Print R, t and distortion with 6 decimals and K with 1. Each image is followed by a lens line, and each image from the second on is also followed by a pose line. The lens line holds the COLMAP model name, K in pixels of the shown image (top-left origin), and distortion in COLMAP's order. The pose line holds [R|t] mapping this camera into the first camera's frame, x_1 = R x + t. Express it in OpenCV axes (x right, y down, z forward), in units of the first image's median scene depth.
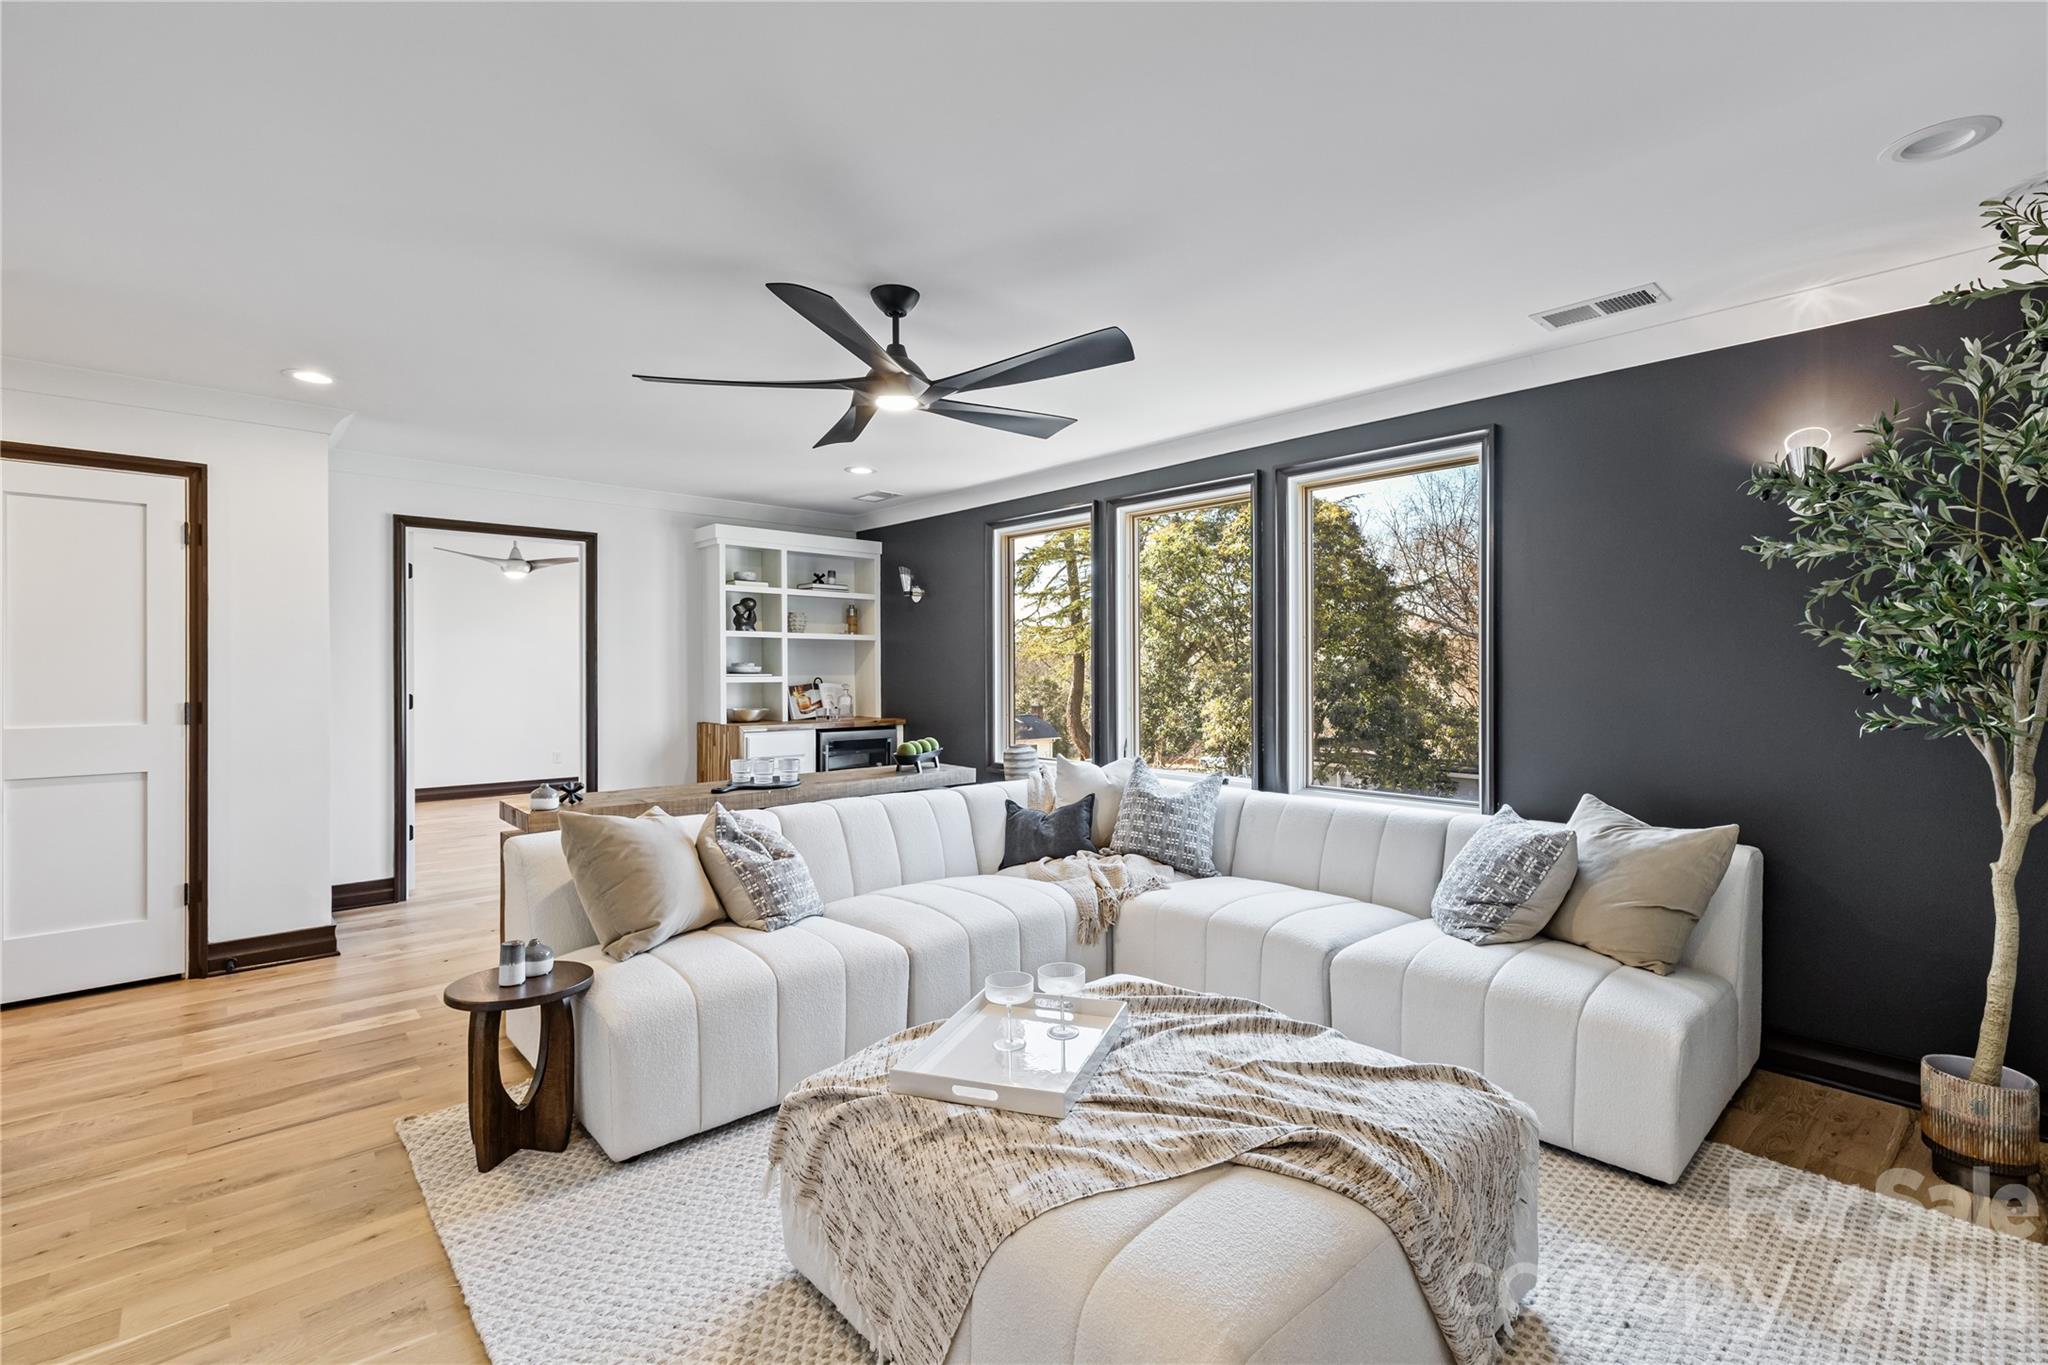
lens RADIAL K [[917.2, 0, 1024.7], [0, 917.2, 675.7], [0, 0, 1]] dist [0.003455, 0.000102]
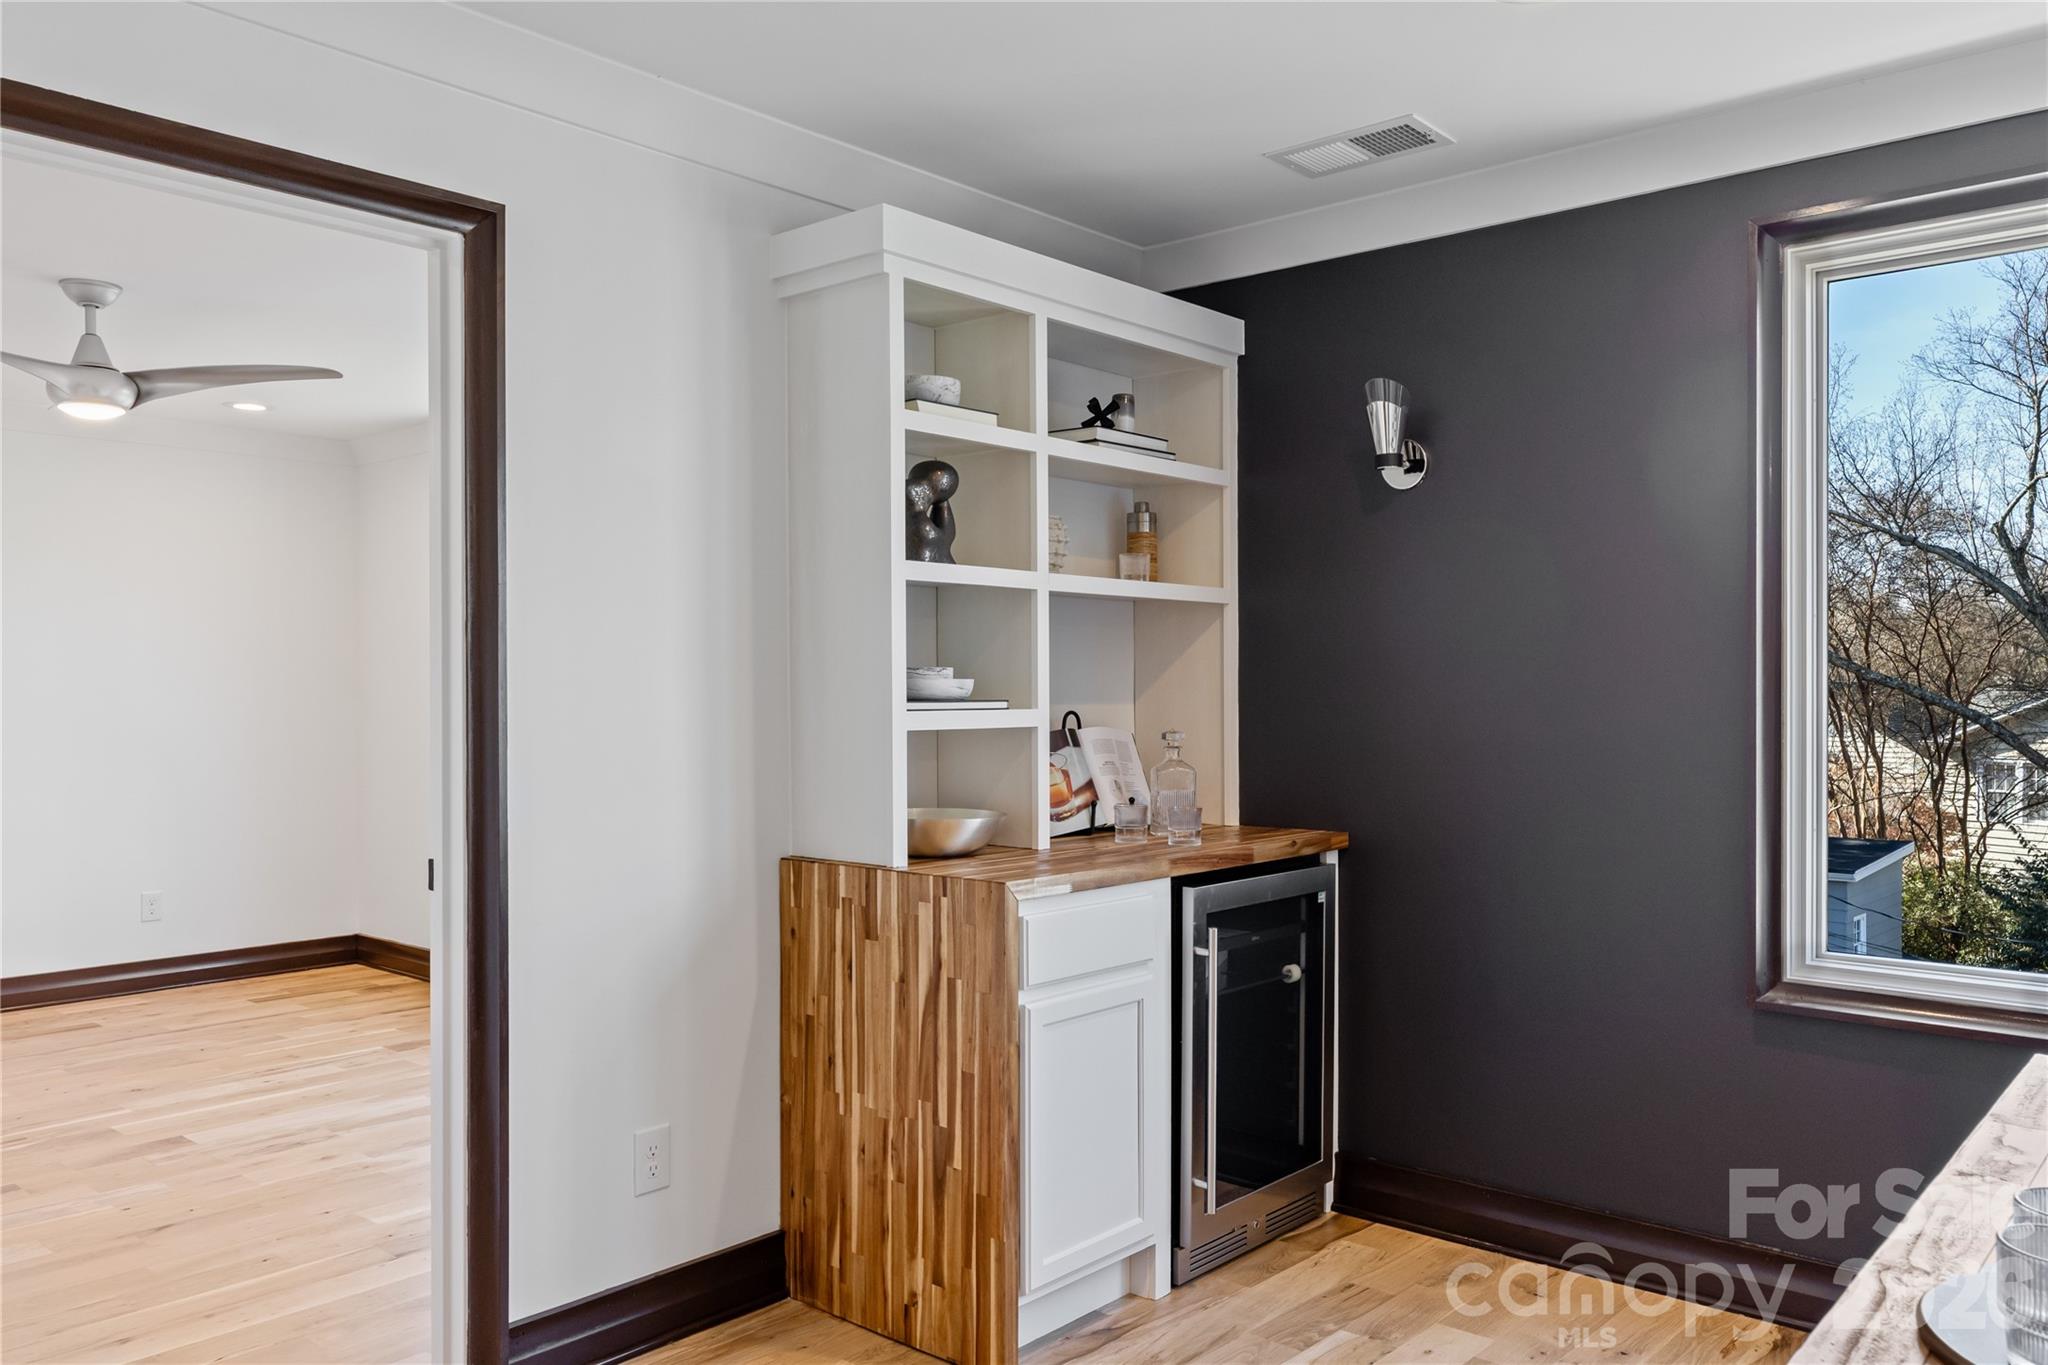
lens RADIAL K [[1537.8, 0, 1023.4], [0, 1537.8, 685.8], [0, 0, 1]] dist [-0.008780, 0.002643]
pose [[0.993832, 0.001982, 0.110878, -0.328571], [-0.001544, 0.999991, -0.004032, -0.005123], [-0.110885, 0.003836, 0.993826, 0.471125]]
